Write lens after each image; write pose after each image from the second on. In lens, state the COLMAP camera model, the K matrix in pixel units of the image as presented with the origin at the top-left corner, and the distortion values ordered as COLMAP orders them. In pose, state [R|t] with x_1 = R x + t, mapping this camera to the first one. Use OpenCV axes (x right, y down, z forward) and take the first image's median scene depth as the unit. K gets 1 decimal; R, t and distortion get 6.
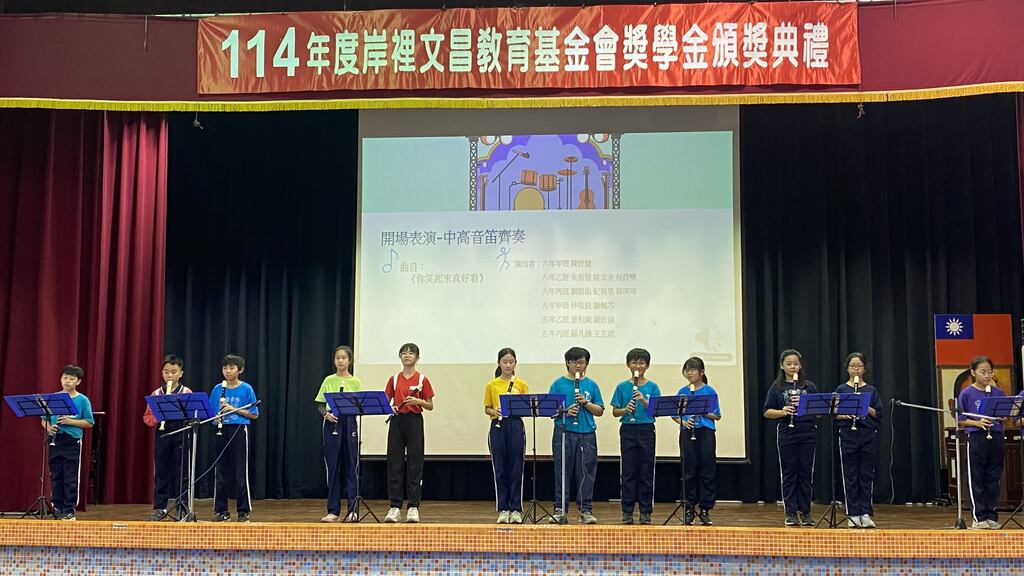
lens RADIAL K [[1162.3, 0, 506.5], [0, 1162.3, 288.6], [0, 0, 1]] dist [0.053447, 0.000000]
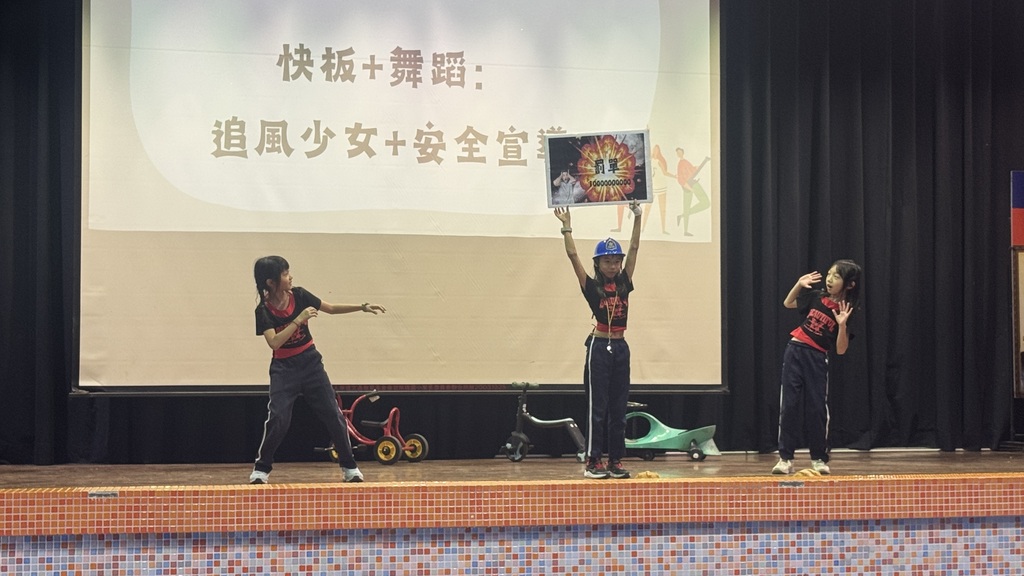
lens RADIAL K [[1875.7, 0, 515.6], [0, 1875.7, 293.4], [0, 0, 1]] dist [0.111534, 0.000000]
pose [[0.942311, 0.011038, 0.334556, -0.450336], [-0.036991, 0.996768, 0.071305, 0.042769], [-0.332688, -0.079567, 0.939674, 0.133081]]
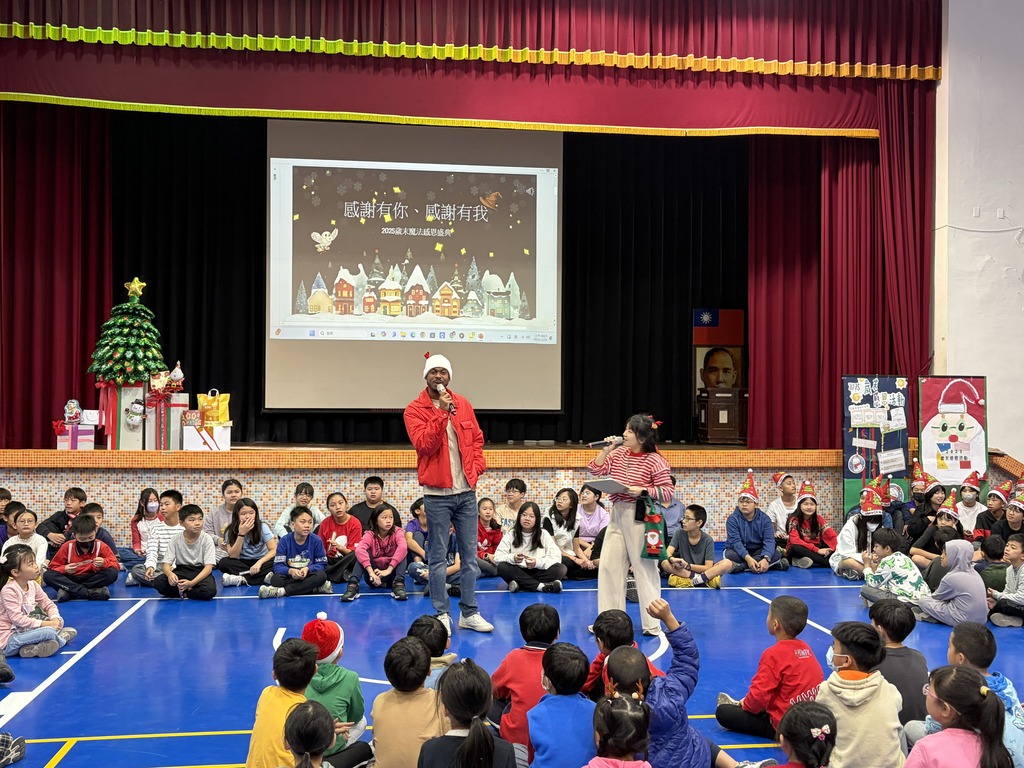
lens RADIAL K [[1020.9, 0, 511.7], [0, 1020.9, 380.8], [0, 0, 1]] dist [0.022877, 0.000000]
pose [[0.975452, 0.007309, 0.220091, -0.203431], [-0.030458, 0.994321, 0.101972, -0.018479], [-0.218096, -0.106172, 0.970135, -0.261367]]
